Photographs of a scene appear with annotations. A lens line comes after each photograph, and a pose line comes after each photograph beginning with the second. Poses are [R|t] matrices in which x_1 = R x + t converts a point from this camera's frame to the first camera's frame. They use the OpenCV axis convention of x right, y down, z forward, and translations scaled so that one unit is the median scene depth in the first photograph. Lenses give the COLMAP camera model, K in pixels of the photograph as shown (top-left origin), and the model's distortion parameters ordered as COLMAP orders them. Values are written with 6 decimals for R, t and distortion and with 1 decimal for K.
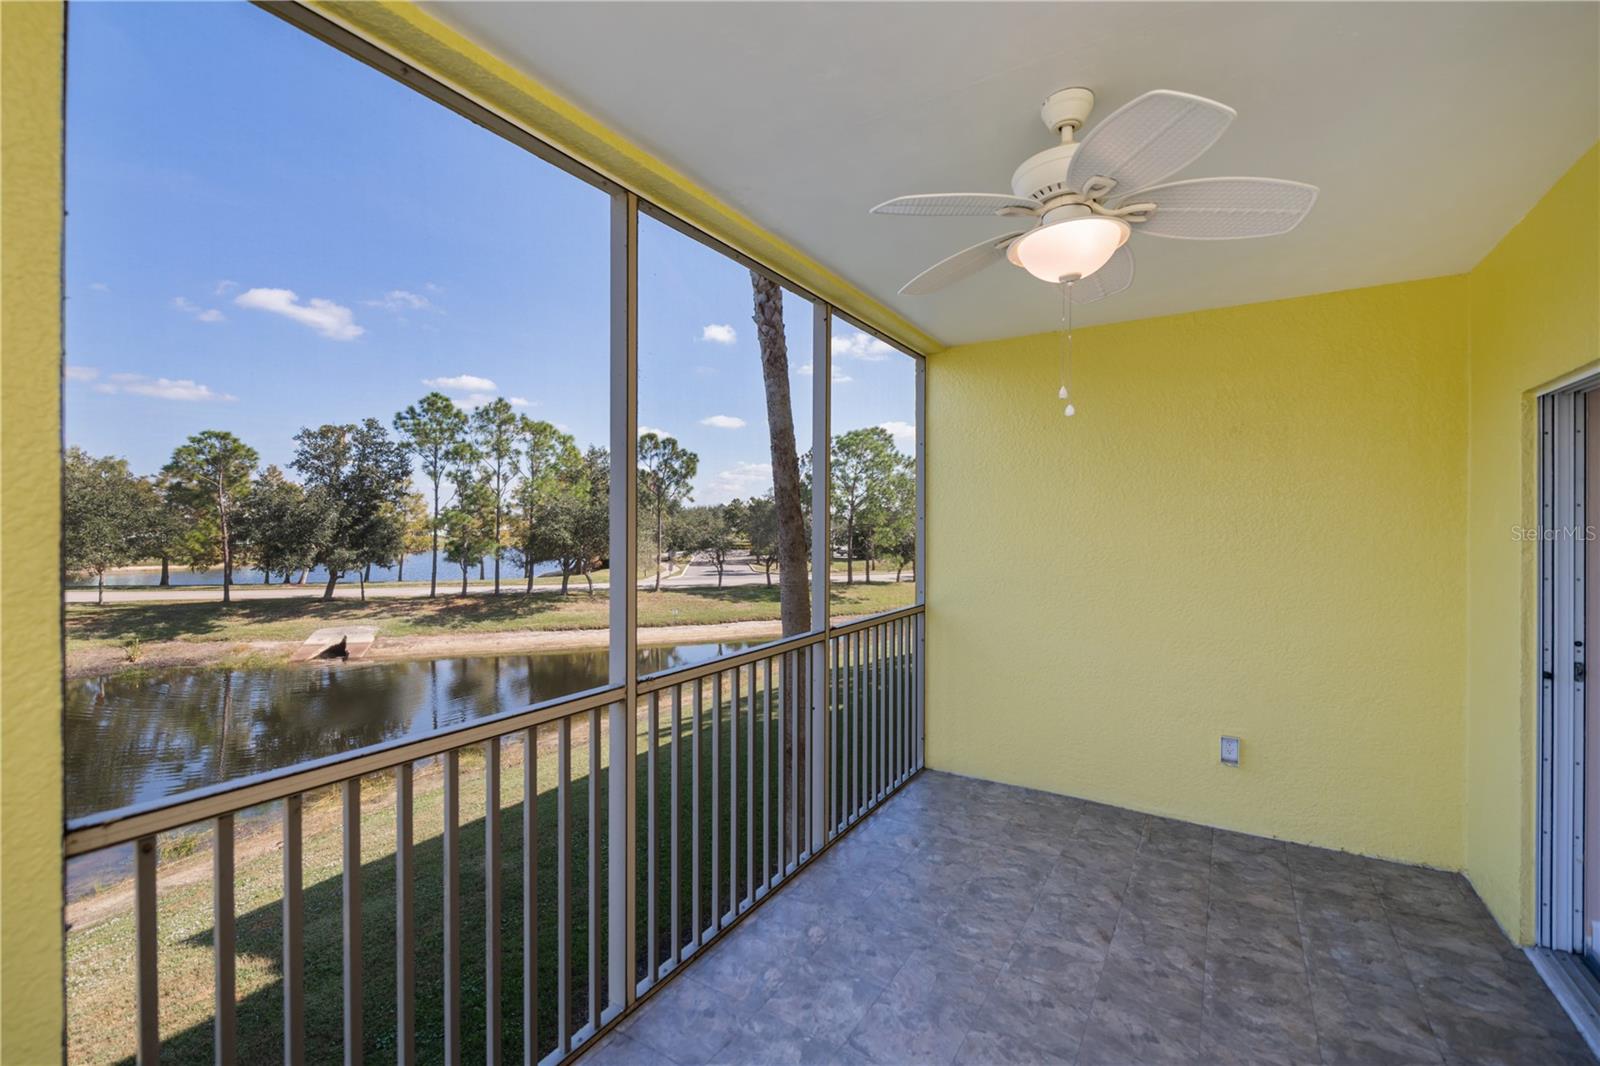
lens RADIAL K [[687.8, 0, 803.8], [0, 687.8, 528.4], [0, 0, 1]] dist [0.008290, -0.001786]
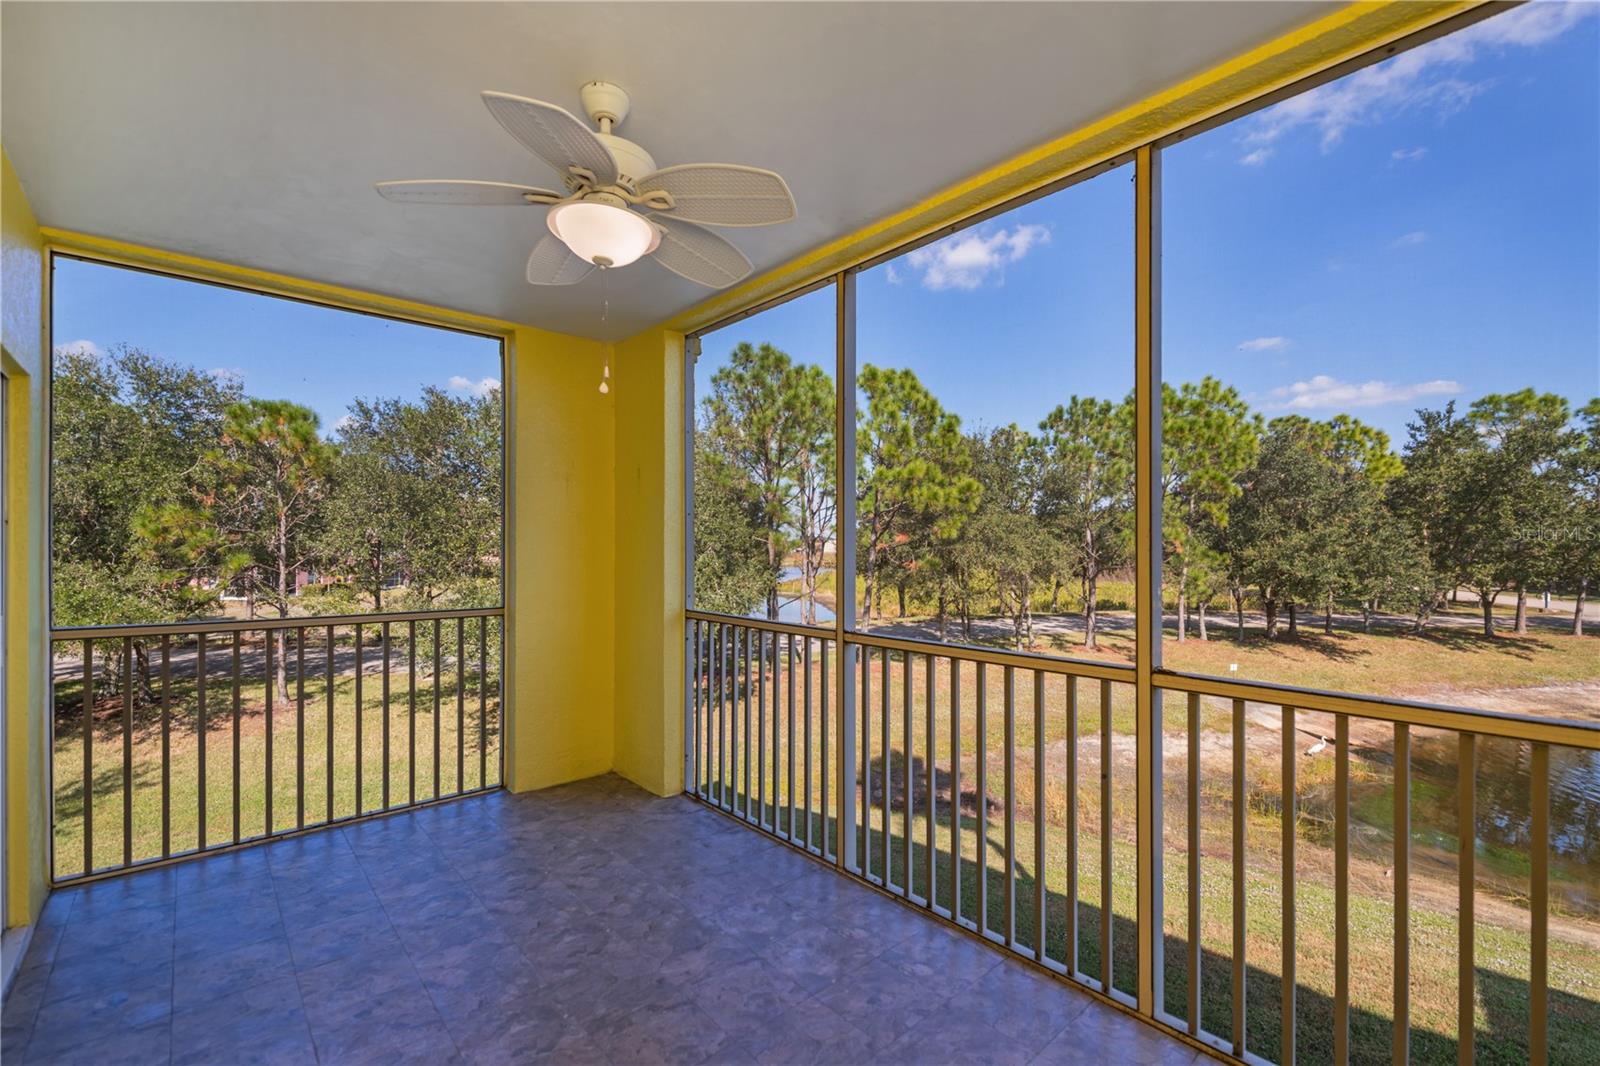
lens RADIAL K [[687.8, 0, 805.1], [0, 687.8, 546.0], [0, 0, 1]] dist [0.008290, -0.001786]
pose [[-0.285472, 0.001017, -0.958386, 0.090044], [-0.004579, 0.999987, 0.002425, 0.004741], [0.958376, 0.005081, -0.285464, 0.110983]]
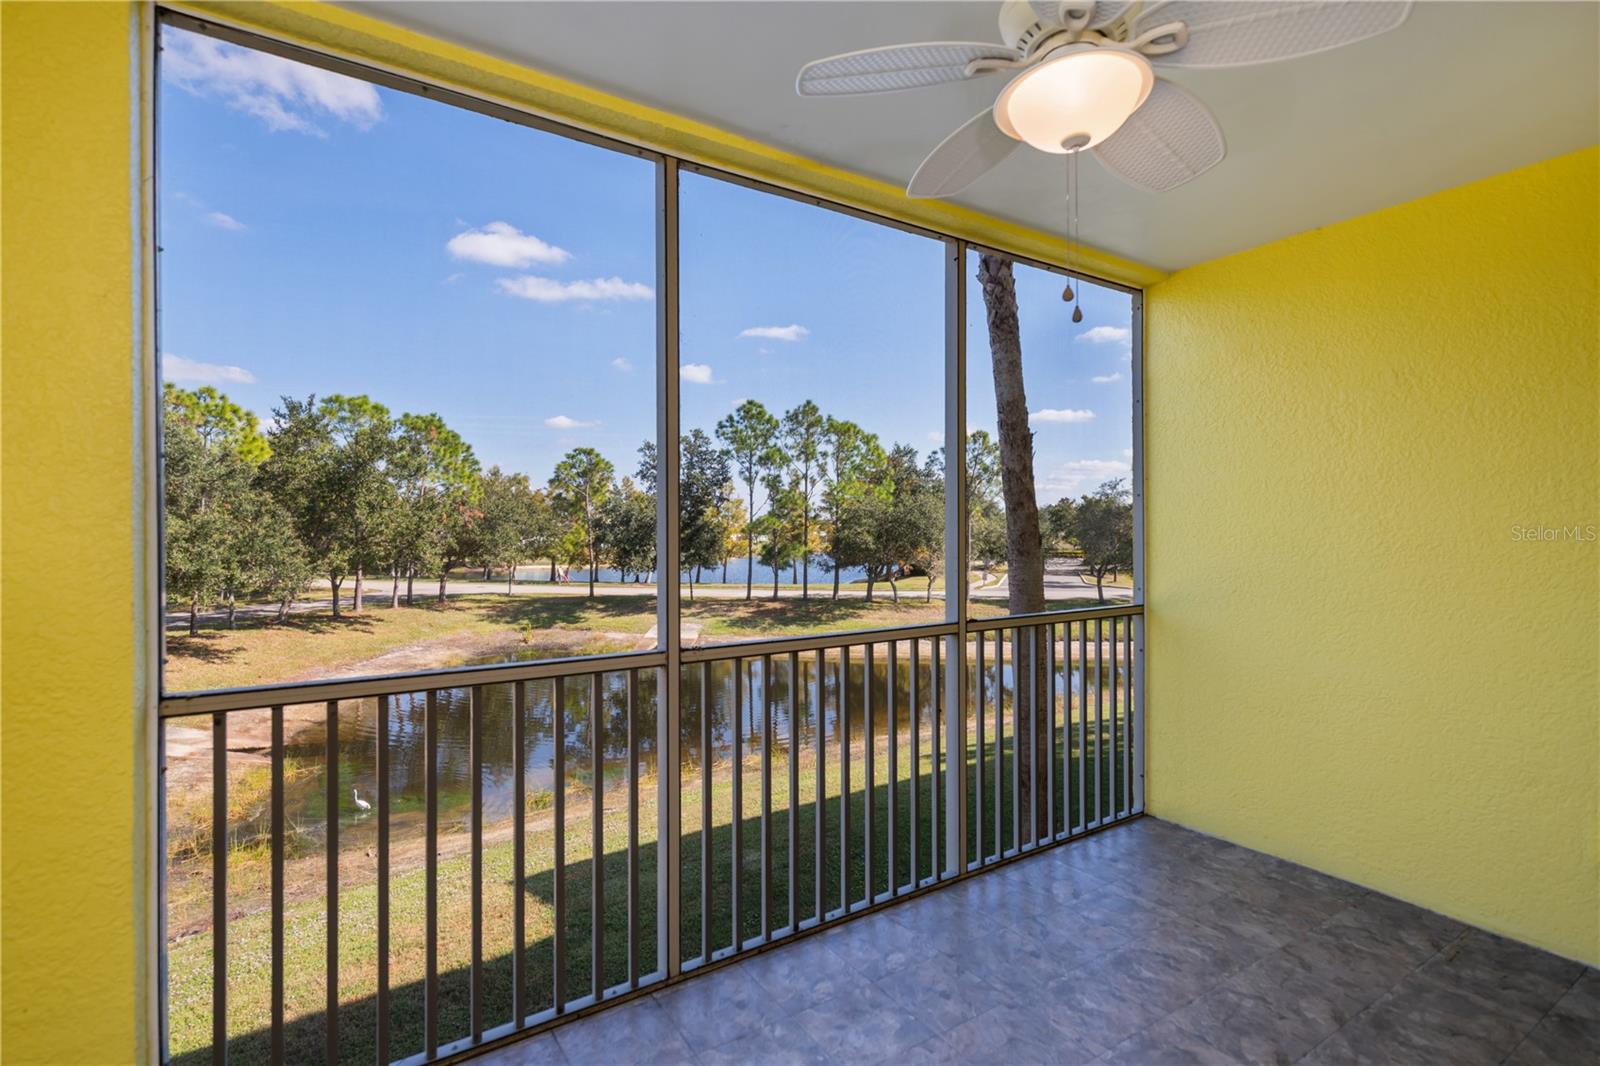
lens RADIAL K [[766.2, 0, 808.9], [0, 766.2, 530.0], [0, 0, 1]] dist [0.007656, -0.001678]
pose [[0.904930, -0.002934, -0.425551, 0.033235], [-0.000006, 0.999976, -0.006908, 0.005065], [0.425561, 0.006253, 0.904908, 0.007158]]
